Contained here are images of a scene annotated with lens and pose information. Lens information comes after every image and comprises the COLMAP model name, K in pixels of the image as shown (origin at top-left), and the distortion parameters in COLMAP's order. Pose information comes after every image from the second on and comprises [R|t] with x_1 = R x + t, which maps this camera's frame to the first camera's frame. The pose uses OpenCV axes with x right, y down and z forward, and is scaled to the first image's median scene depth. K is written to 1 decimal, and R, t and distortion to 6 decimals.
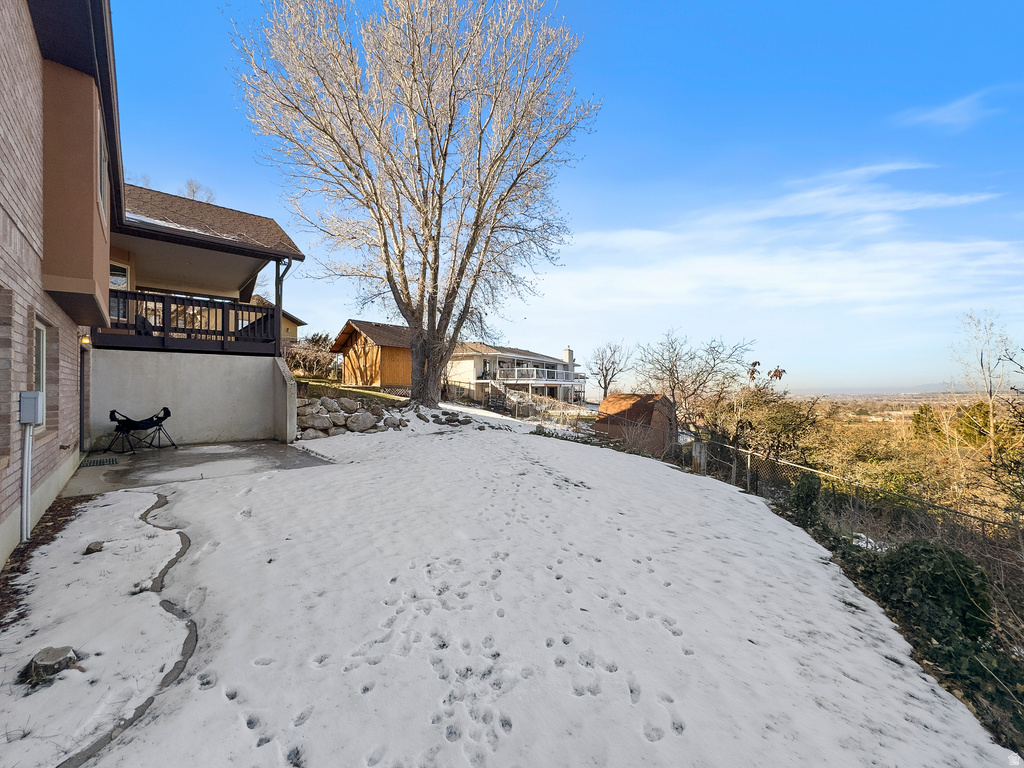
lens RADIAL K [[411.1, 0, 512.4], [0, 411.1, 388.5], [0, 0, 1]] dist [-0.000427, 0.000015]
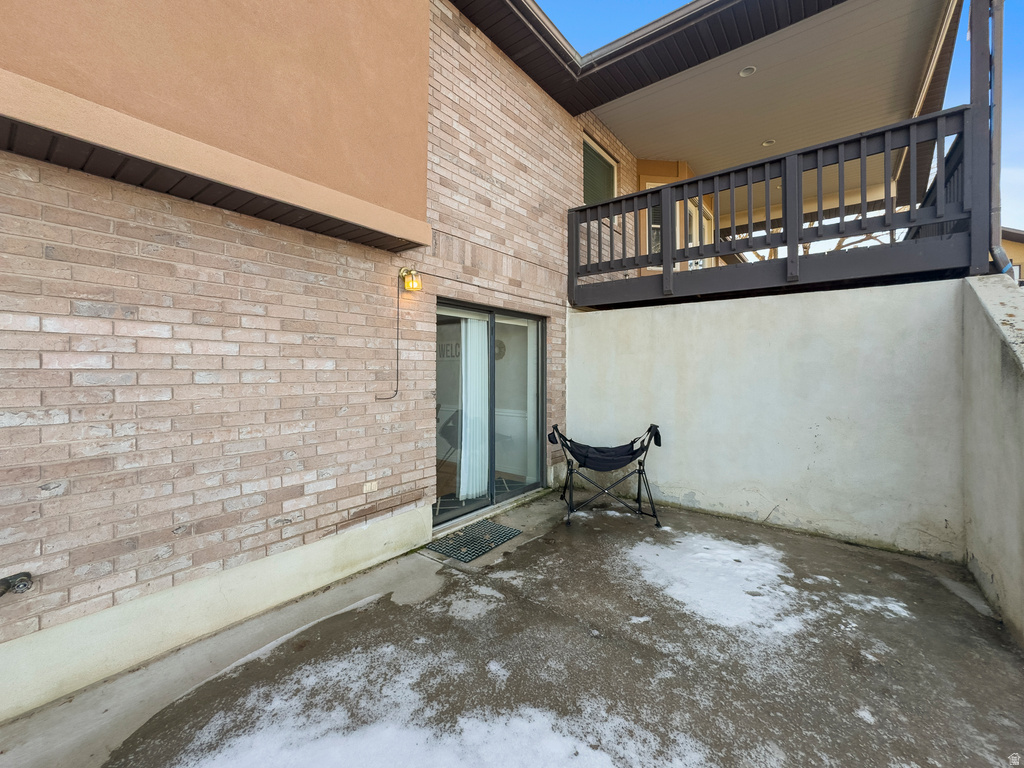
lens RADIAL K [[411.1, 0, 502.8], [0, 411.1, 364.9], [0, 0, 1]] dist [-0.000427, 0.000015]
pose [[0.186692, -0.004044, -0.982410, -0.402370], [-0.000503, 0.999991, -0.004212, -0.016852], [0.982418, 0.001281, 0.186688, 0.708863]]
